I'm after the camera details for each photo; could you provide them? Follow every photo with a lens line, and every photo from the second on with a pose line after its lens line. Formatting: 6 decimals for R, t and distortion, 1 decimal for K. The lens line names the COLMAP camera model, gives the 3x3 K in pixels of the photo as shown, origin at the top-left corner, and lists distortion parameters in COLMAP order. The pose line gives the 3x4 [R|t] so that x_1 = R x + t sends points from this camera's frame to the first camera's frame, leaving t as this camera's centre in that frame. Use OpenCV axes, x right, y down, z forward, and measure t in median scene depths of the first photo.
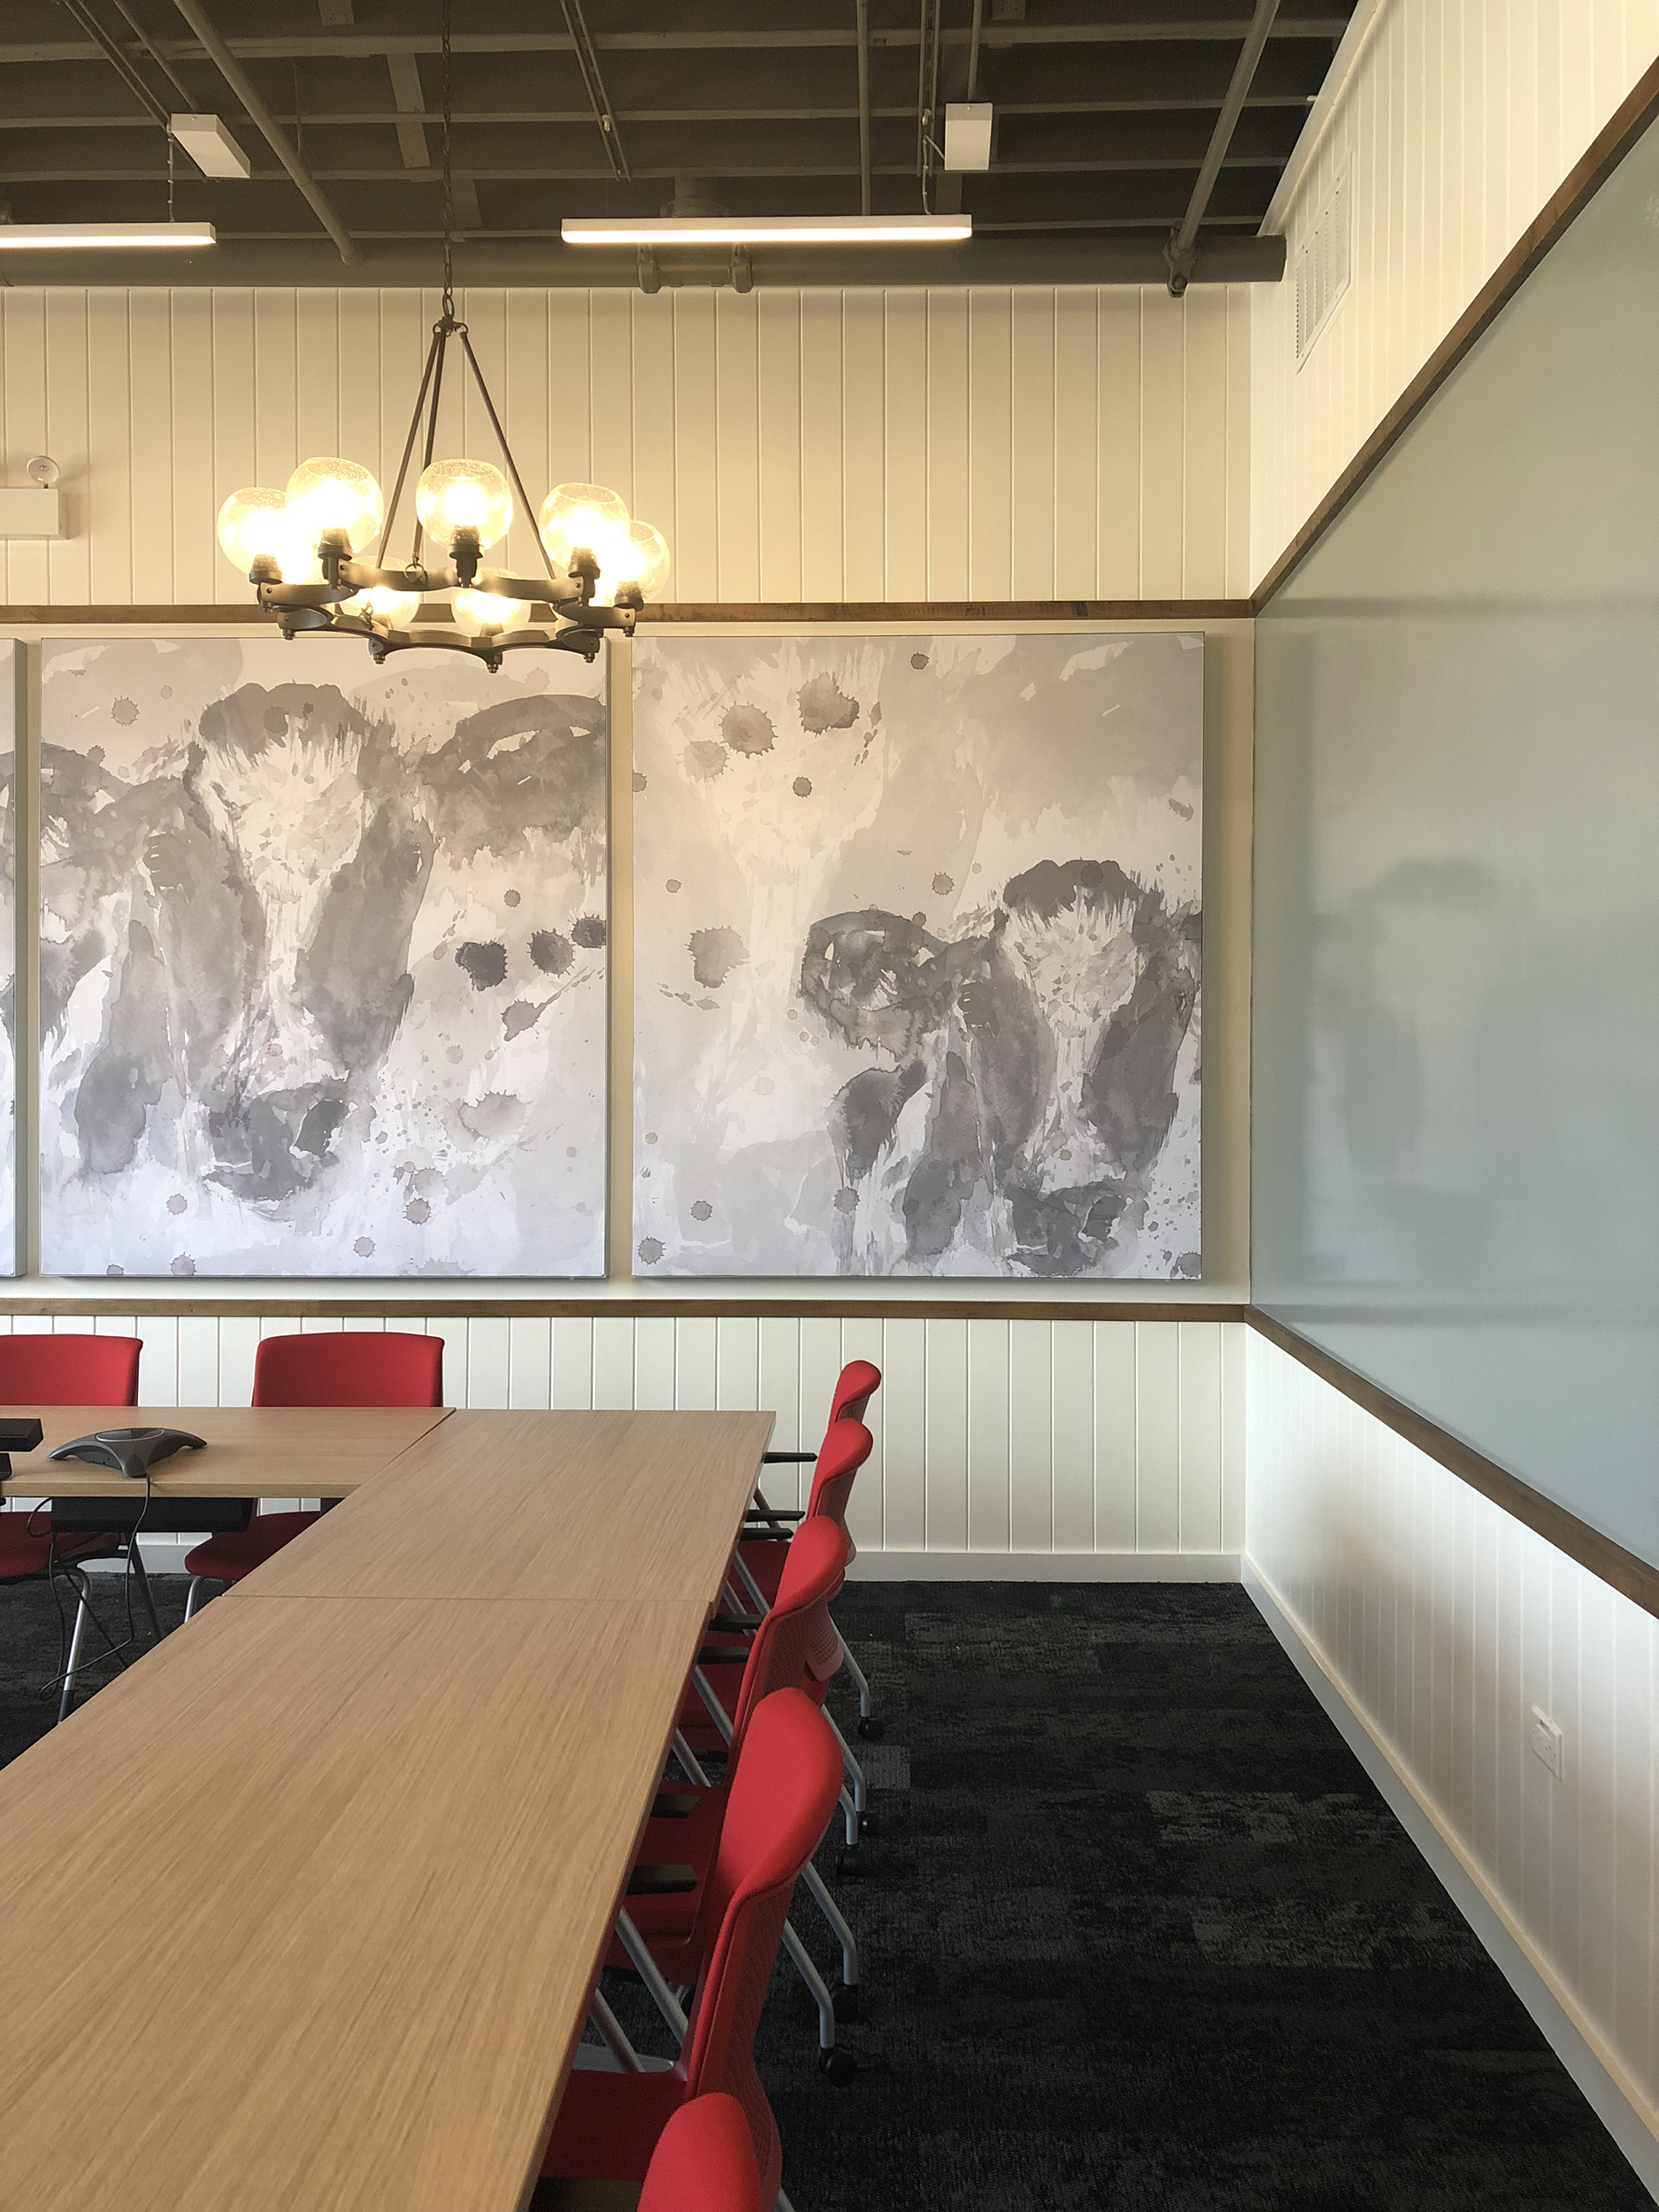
lens RADIAL K [[1794.9, 0, 845.8], [0, 1794.9, 1076.0], [0, 0, 1]] dist [0.039357, -0.067123]
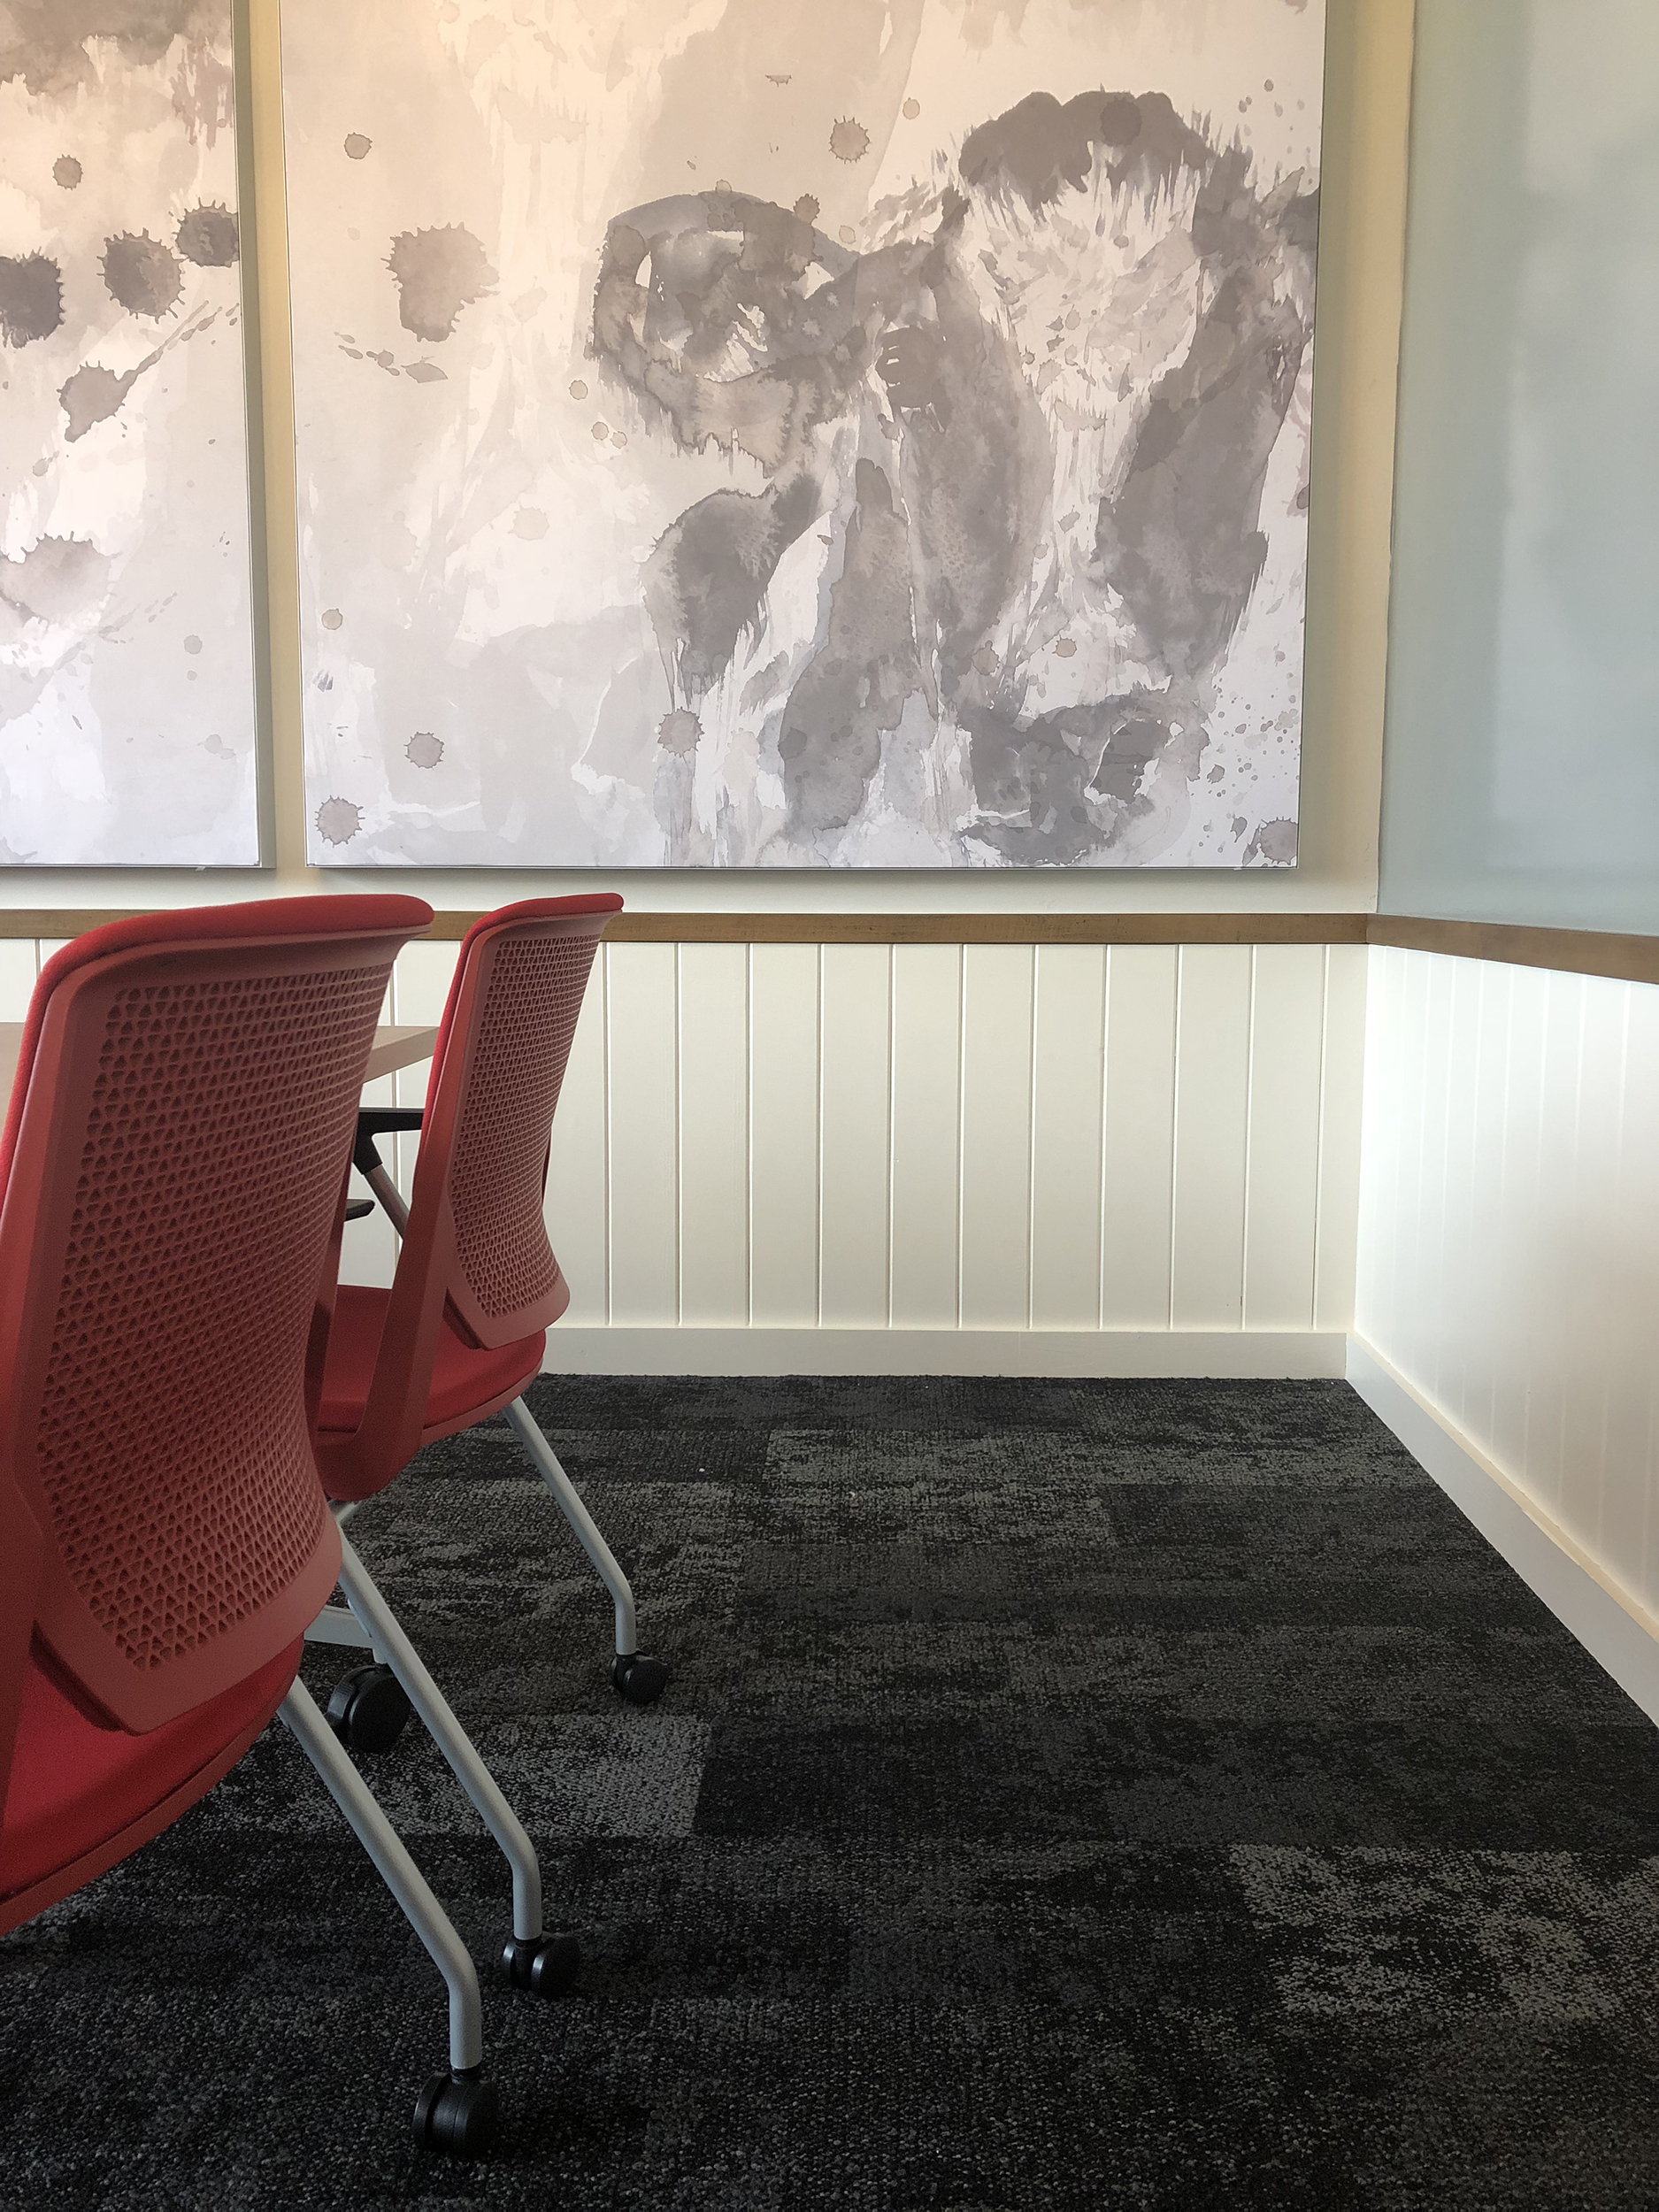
lens RADIAL K [[1794.9, 0, 838.3], [0, 1794.9, 1110.1], [0, 0, 1]] dist [0.039357, -0.067123]
pose [[1.000000, 0.000337, -0.000163, 0.051014], [-0.000313, 0.991972, 0.126461, 0.116677], [0.000204, -0.126461, 0.991972, 0.416741]]
